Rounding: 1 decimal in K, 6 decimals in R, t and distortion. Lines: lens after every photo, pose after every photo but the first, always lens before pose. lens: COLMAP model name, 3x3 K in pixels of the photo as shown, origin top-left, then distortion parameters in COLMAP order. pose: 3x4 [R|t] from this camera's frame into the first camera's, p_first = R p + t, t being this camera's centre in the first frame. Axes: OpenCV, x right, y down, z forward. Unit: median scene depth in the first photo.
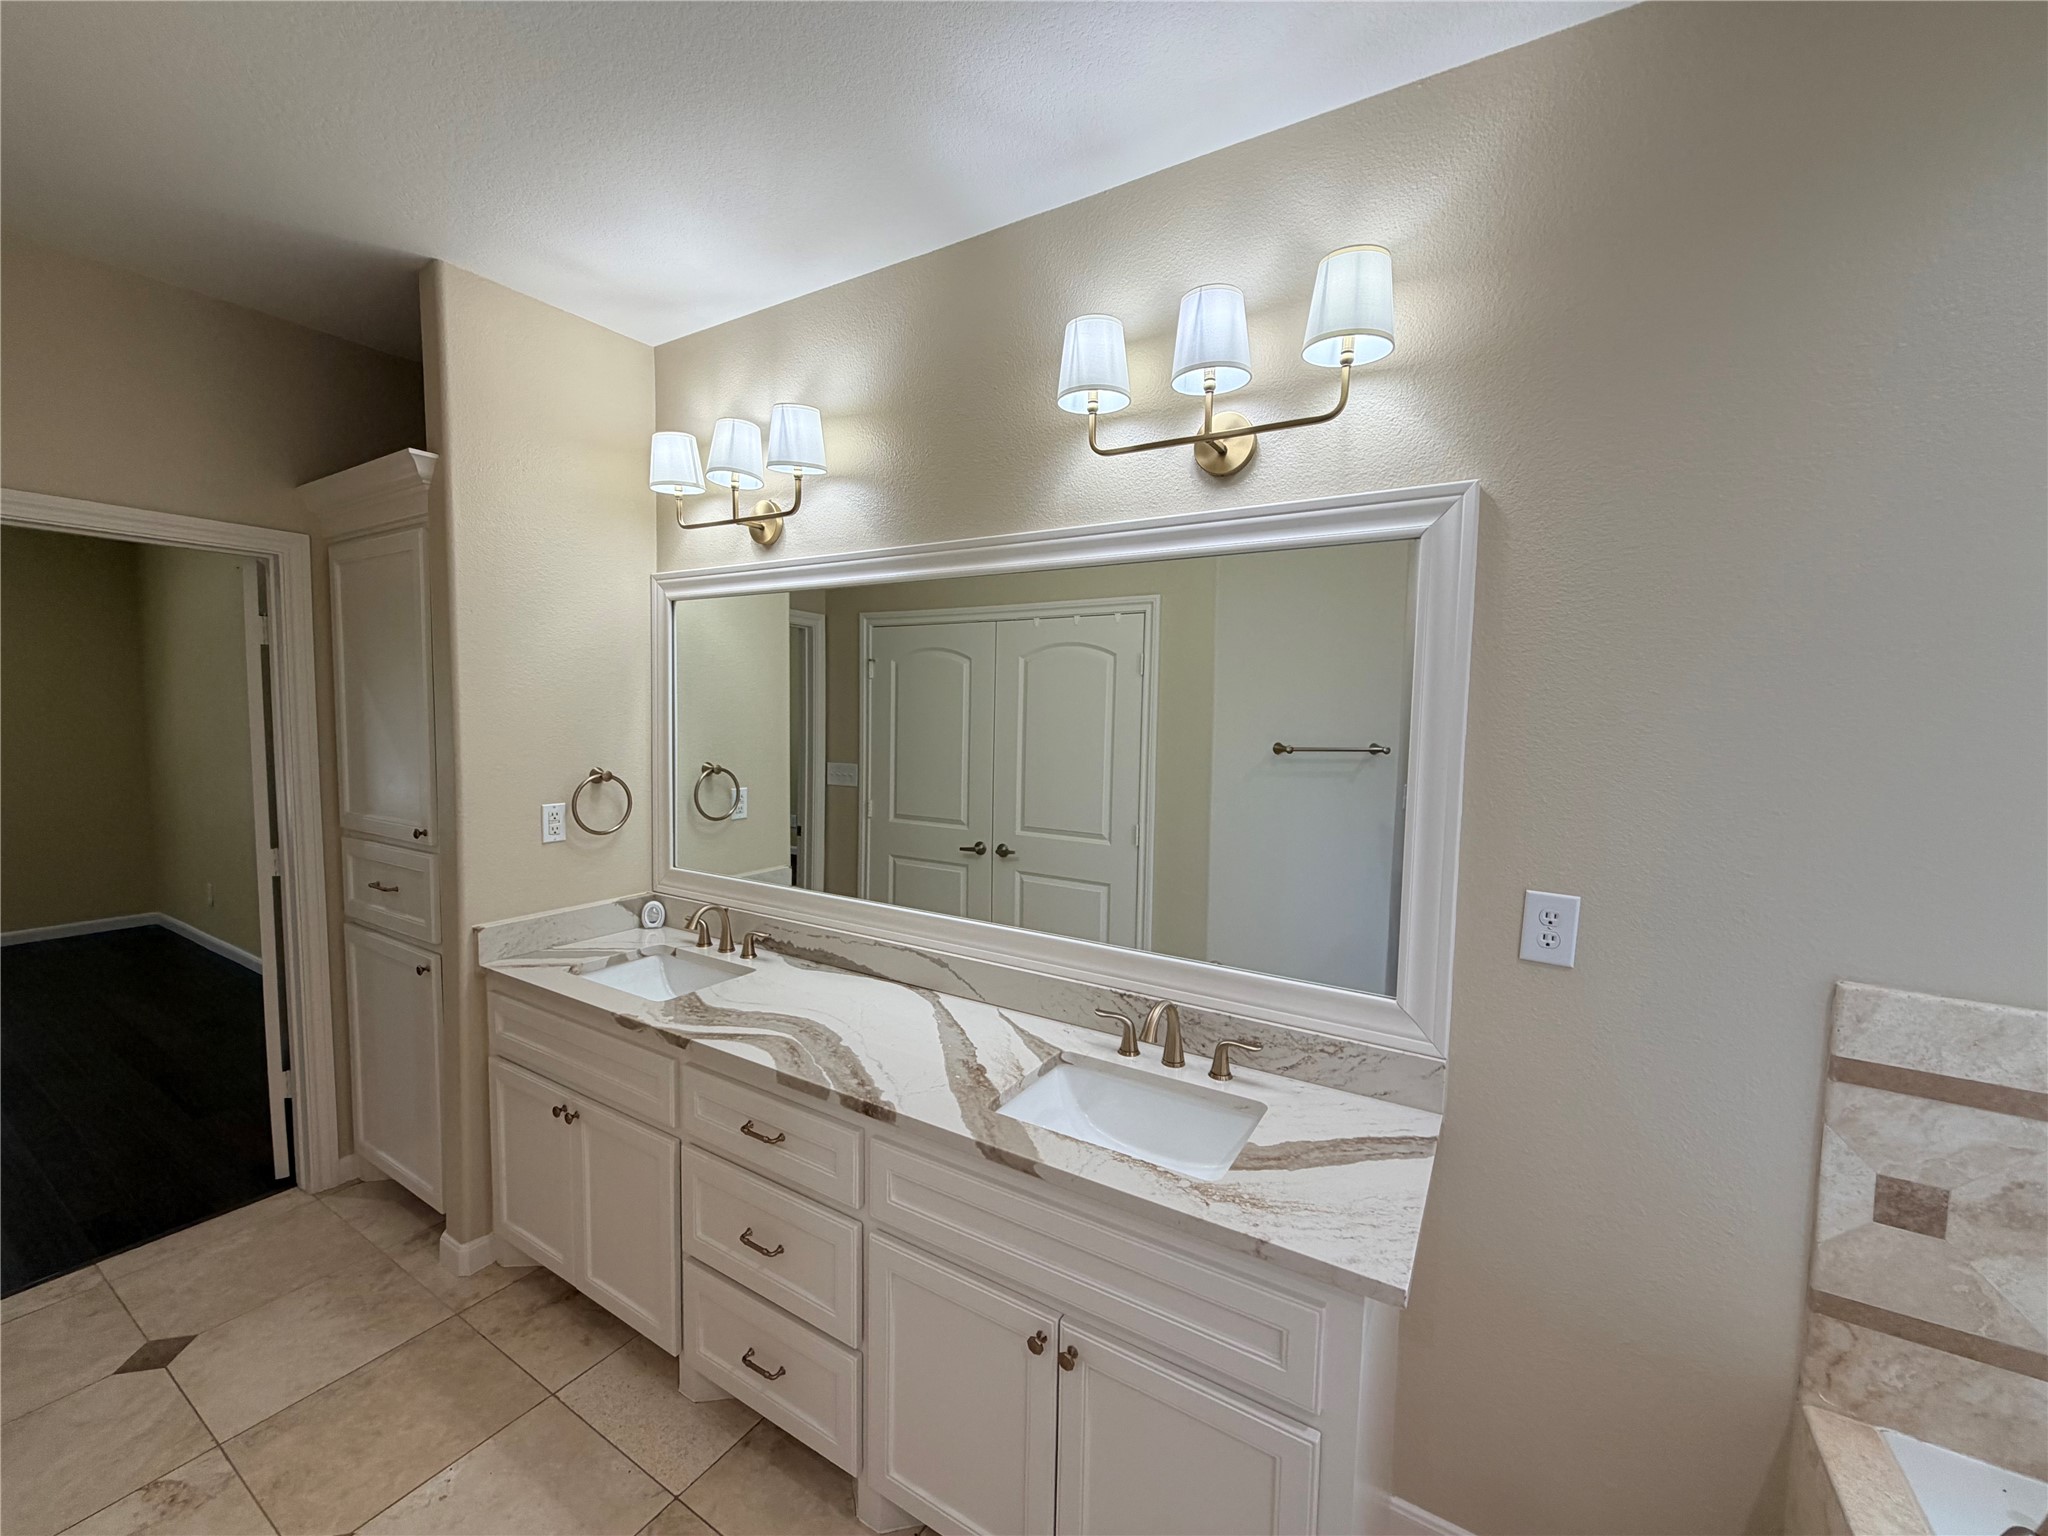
lens RADIAL K [[820.3, 0, 1024.4], [0, 820.3, 776.8], [0, 0, 1]] dist [0.000410, -0.000074]
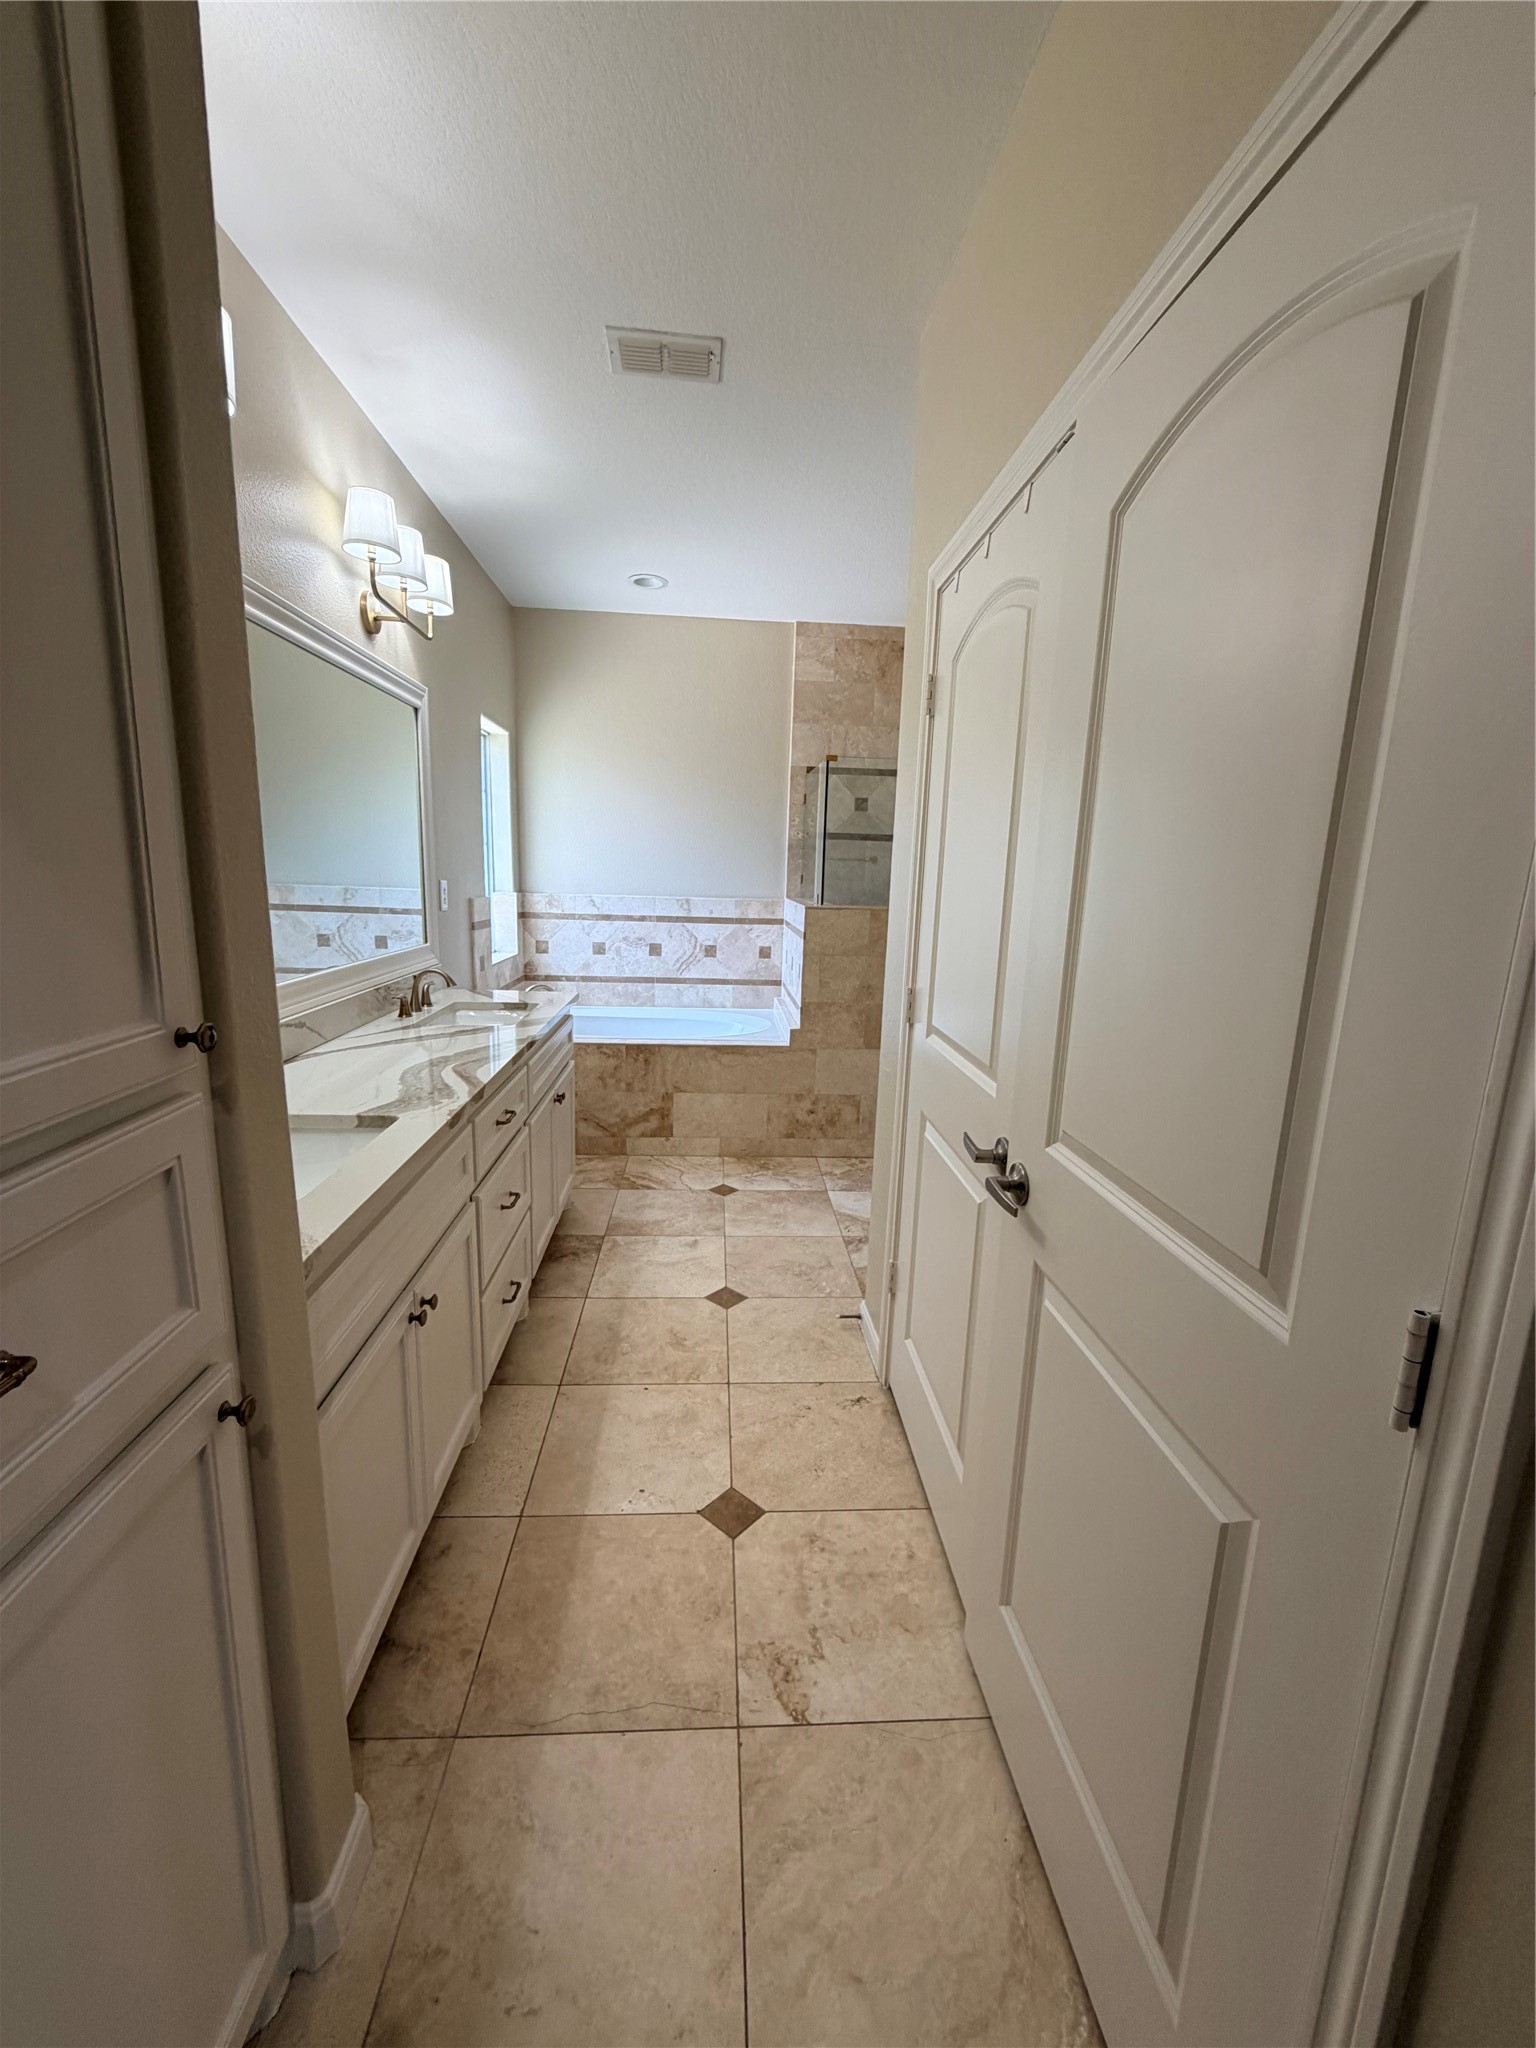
lens RADIAL K [[820.3, 0, 768.3], [0, 820.3, 1021.7], [0, 0, 1]] dist [0.000410, -0.000074]
pose [[-0.582945, -0.188608, 0.790317, -2.111645], [0.018328, 0.969385, 0.244861, -0.027233], [-0.812305, 0.157226, -0.561642, 1.859332]]
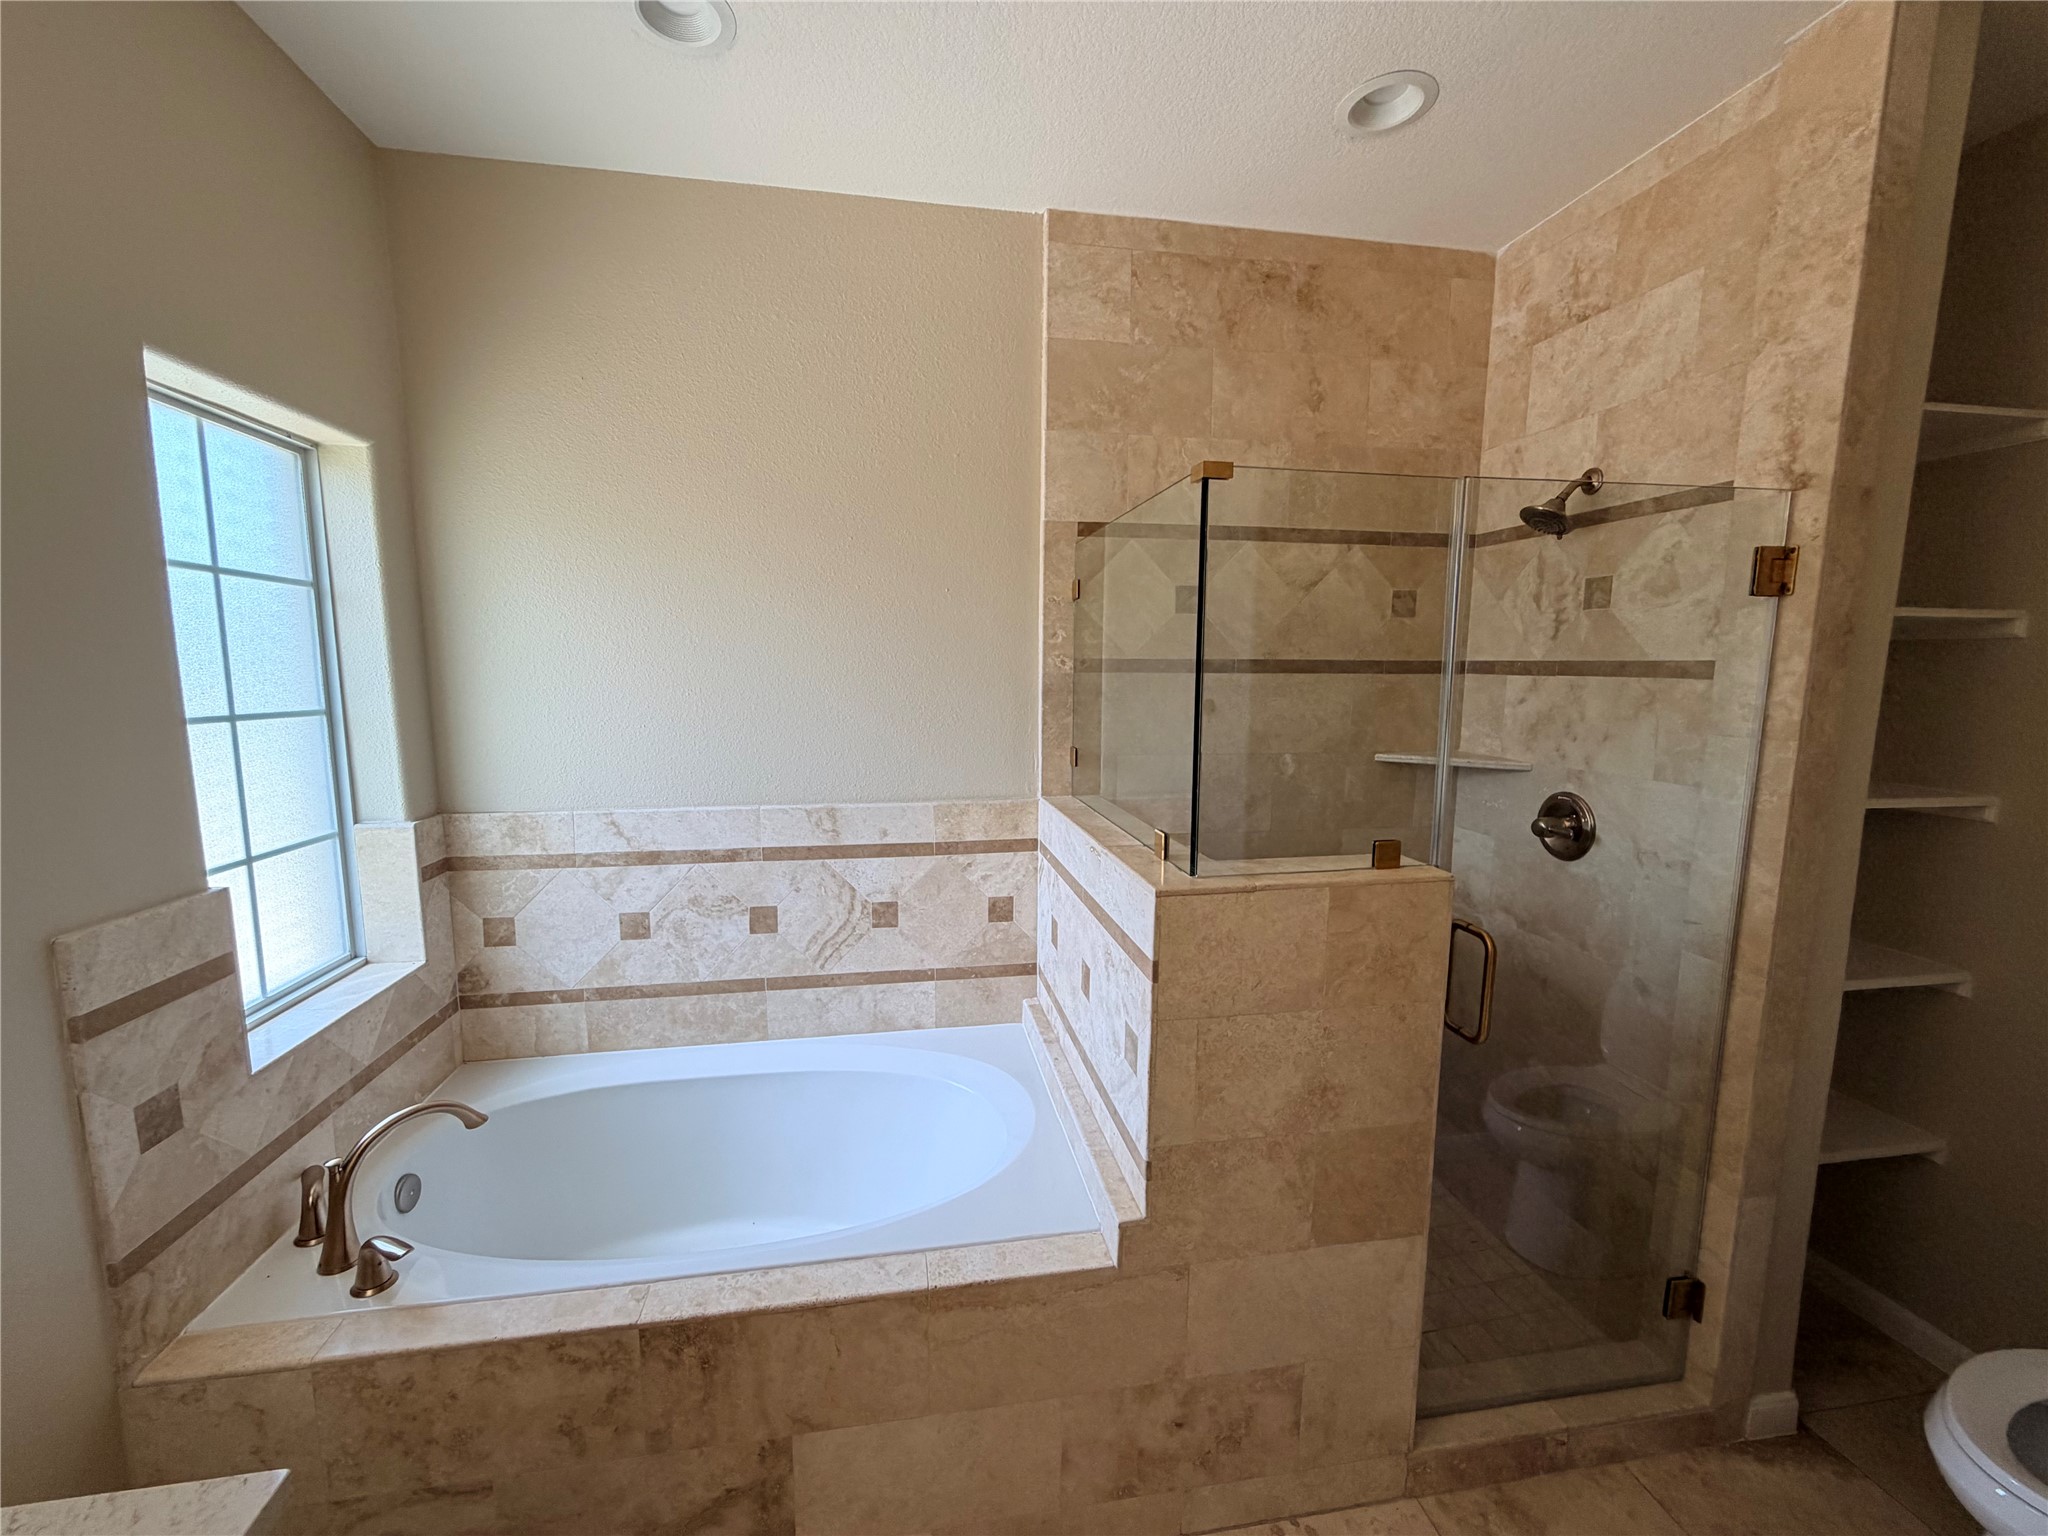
lens RADIAL K [[820.3, 0, 1017.7], [0, 820.3, 769.4], [0, 0, 1]] dist [0.000410, -0.000074]
pose [[-0.658775, -0.120567, 0.742616, -0.329882], [0.039007, 0.980274, 0.193755, -0.061683], [-0.751328, 0.156608, -0.641077, 0.746341]]
